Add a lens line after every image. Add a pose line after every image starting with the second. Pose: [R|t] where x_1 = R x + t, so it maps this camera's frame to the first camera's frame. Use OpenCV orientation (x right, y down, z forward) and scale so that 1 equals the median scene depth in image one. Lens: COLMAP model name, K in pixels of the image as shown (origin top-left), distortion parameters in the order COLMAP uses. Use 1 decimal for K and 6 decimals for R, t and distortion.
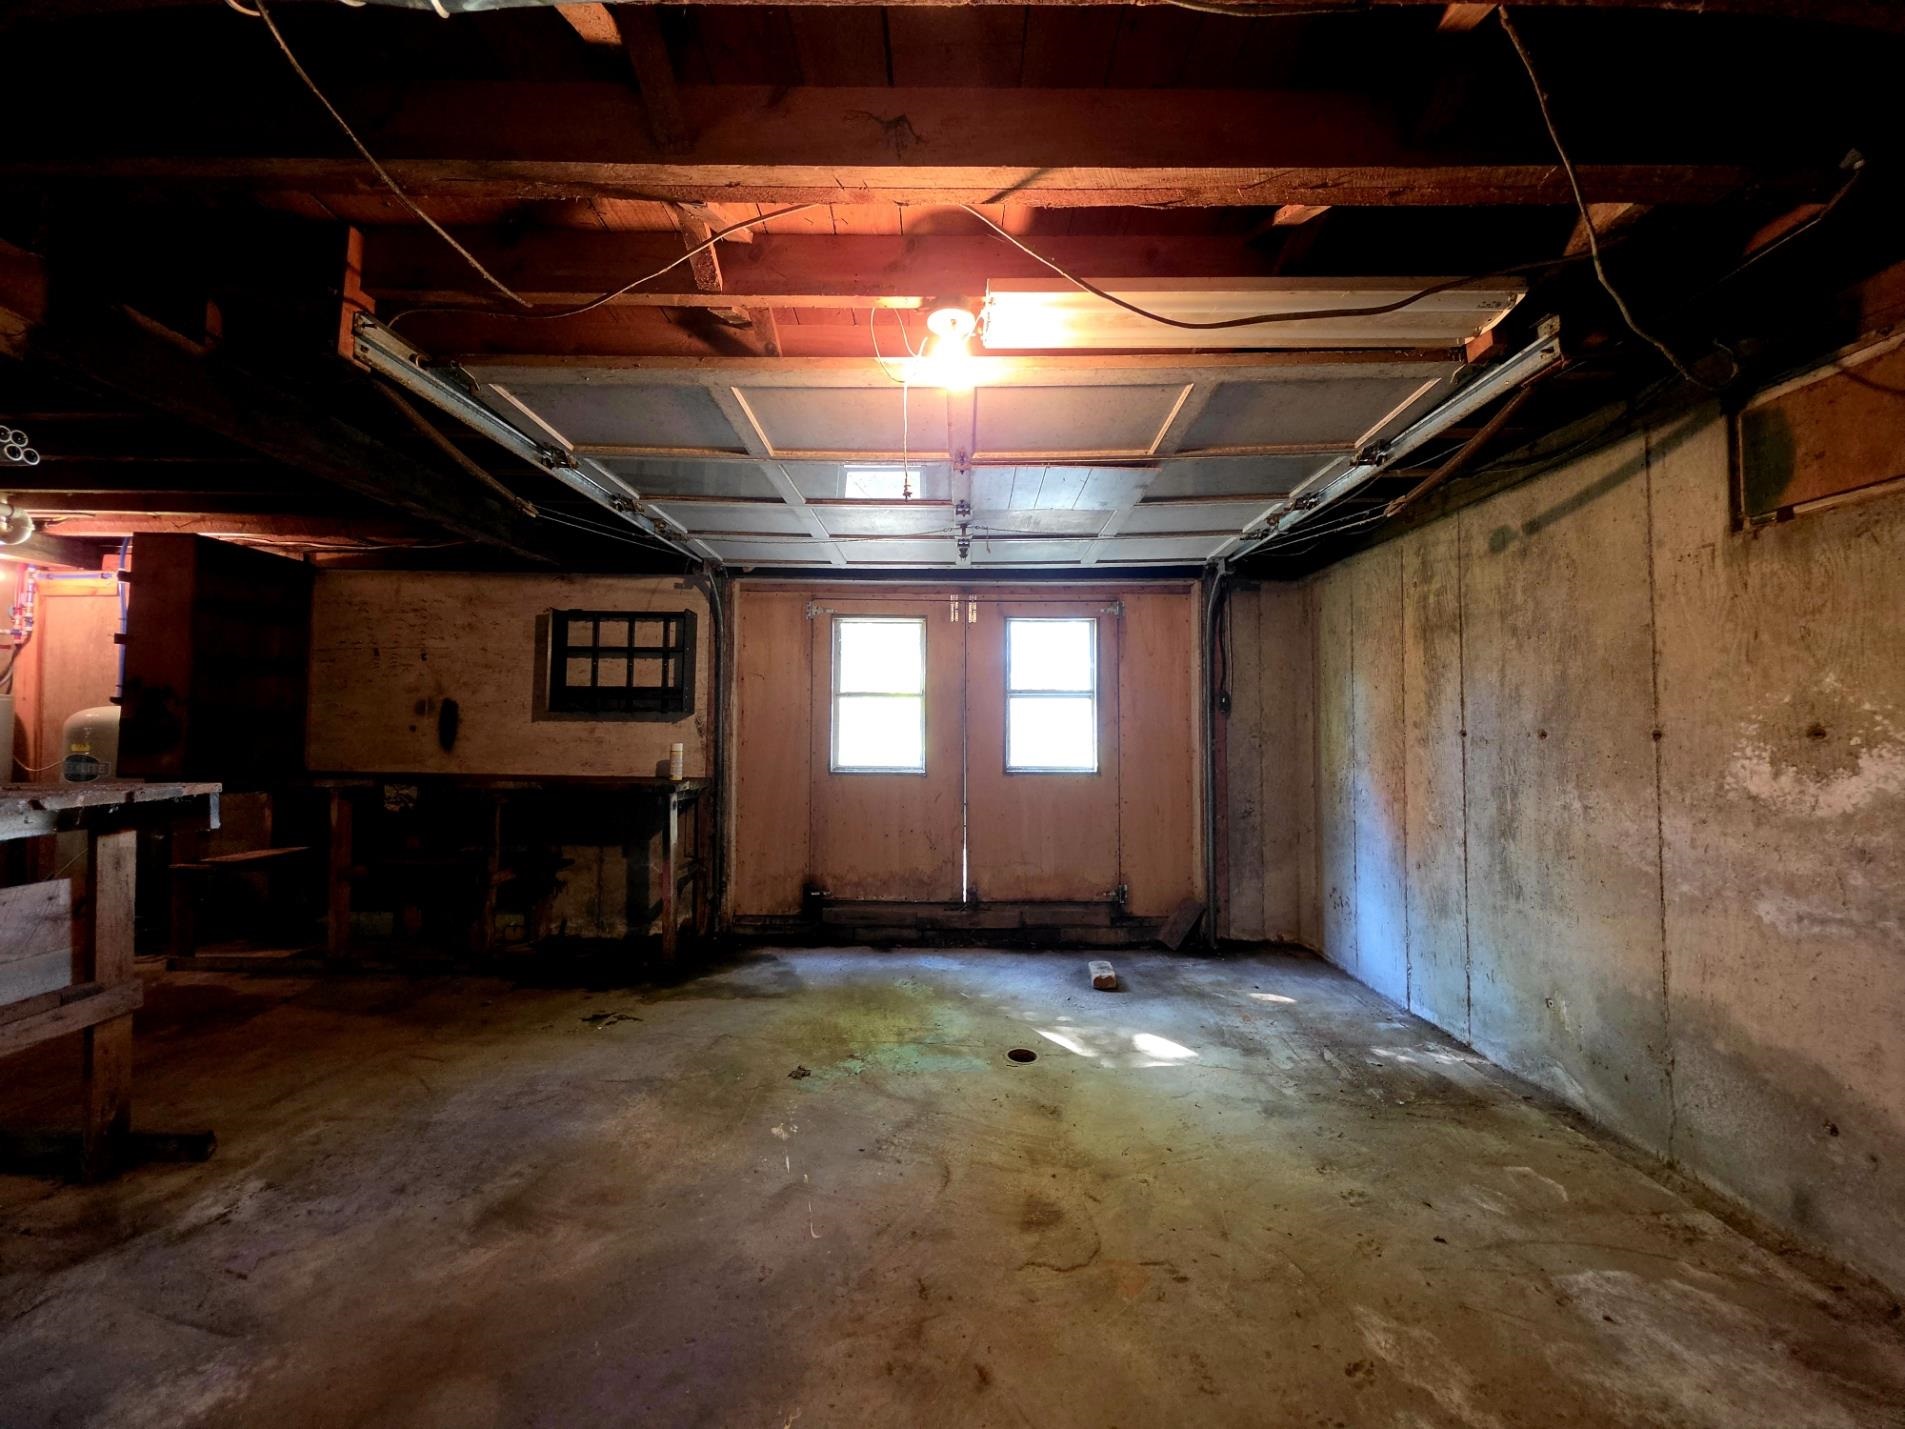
lens RADIAL K [[765.4, 0, 955.6], [0, 765.4, 710.1], [0, 0, 1]] dist [0.000360, -0.001527]
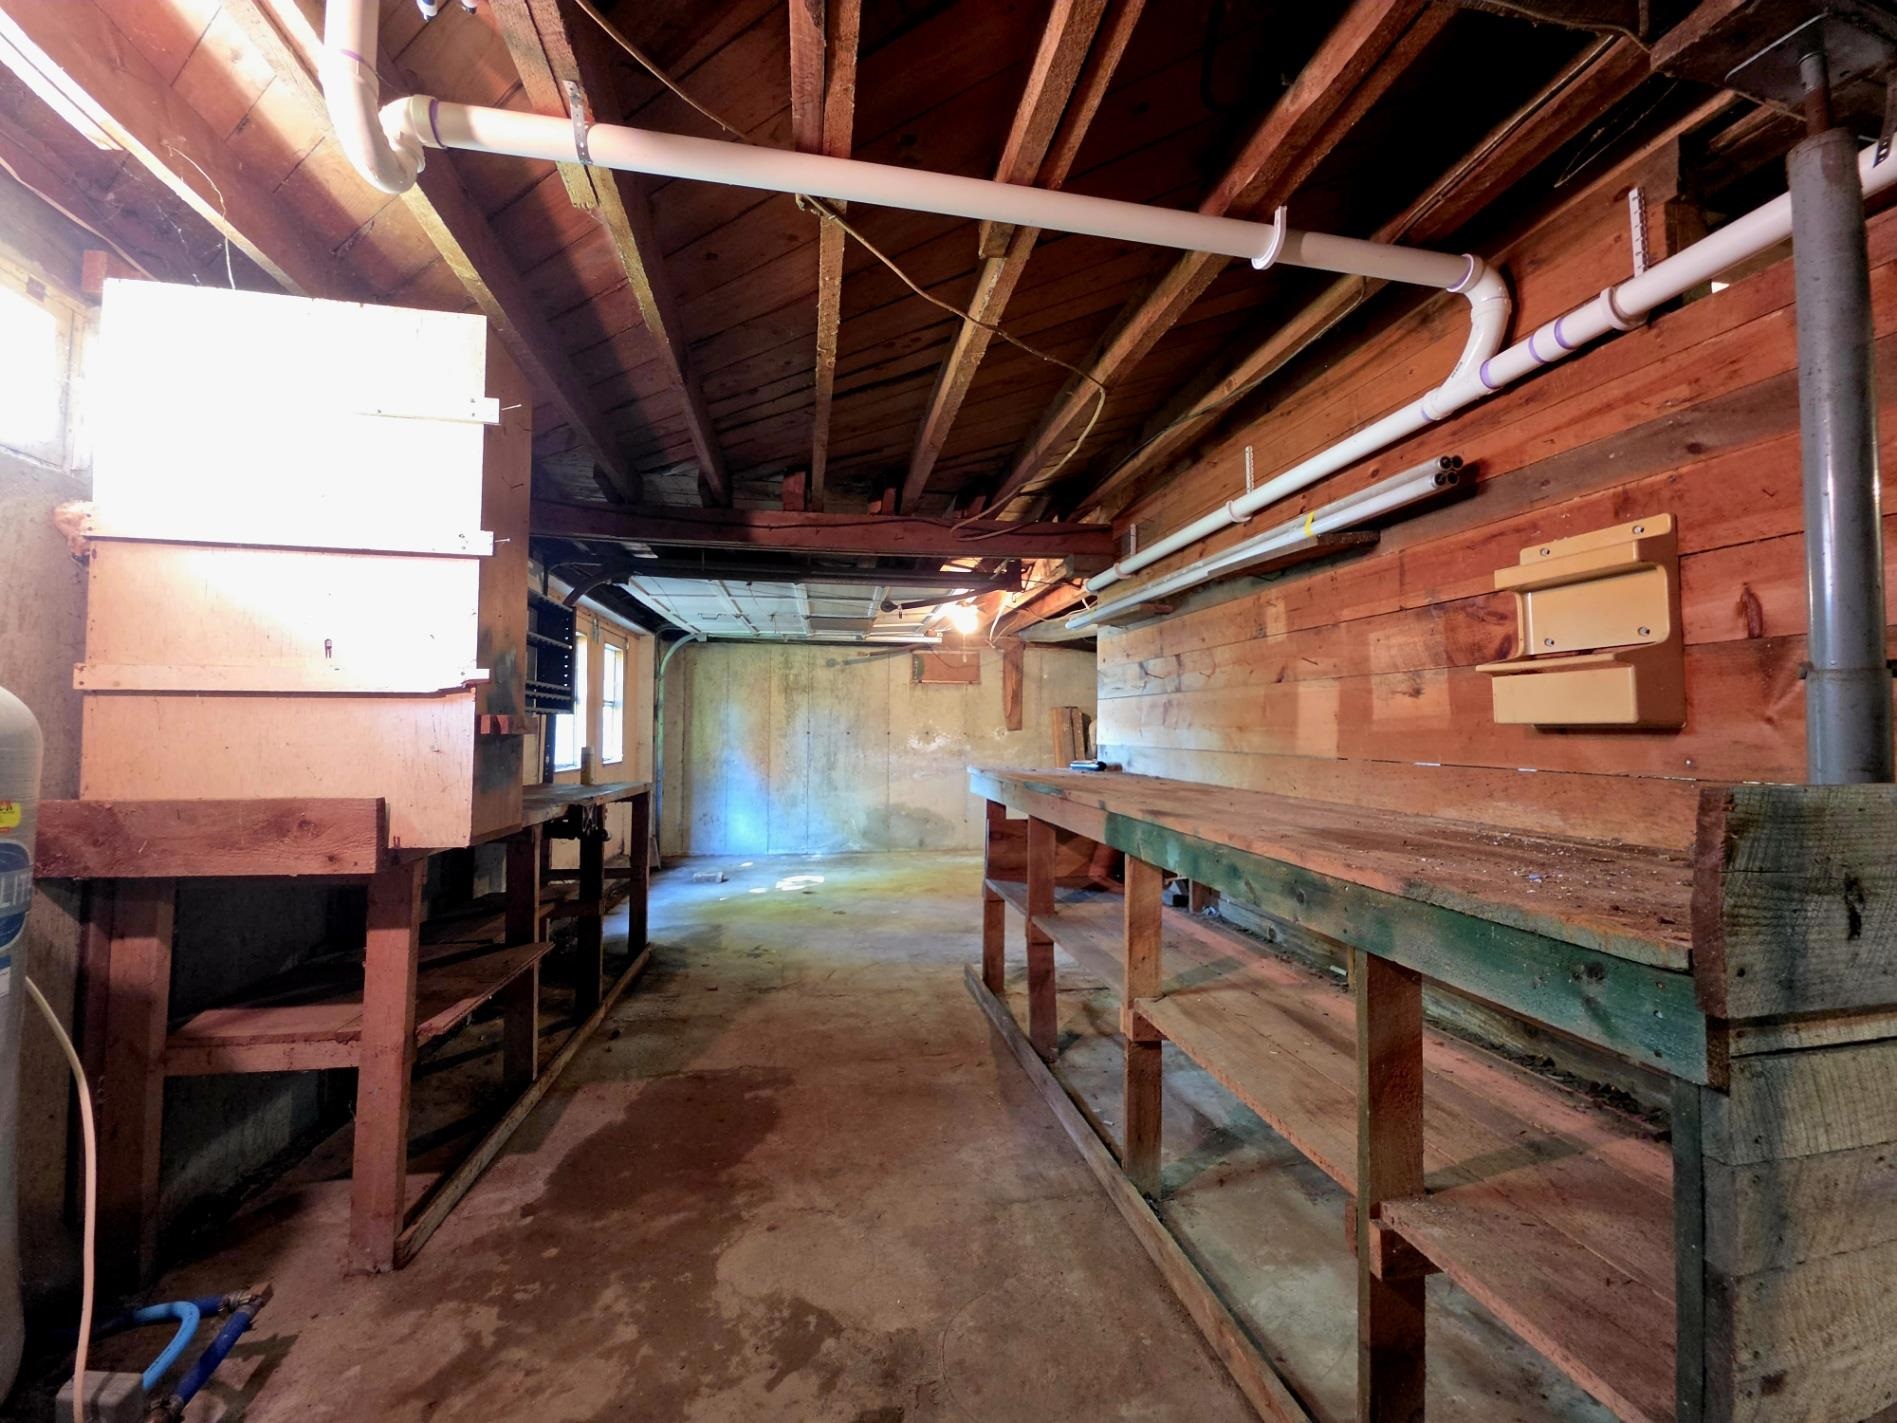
lens RADIAL K [[762.2, 0, 946.5], [0, 762.2, 701.9], [0, 0, 1]] dist [0.000360, -0.001527]
pose [[-0.165444, 0.033415, 0.985653, -2.018957], [-0.034892, 0.998602, -0.039710, 0.013052], [-0.985602, -0.040961, -0.164047, 1.007599]]
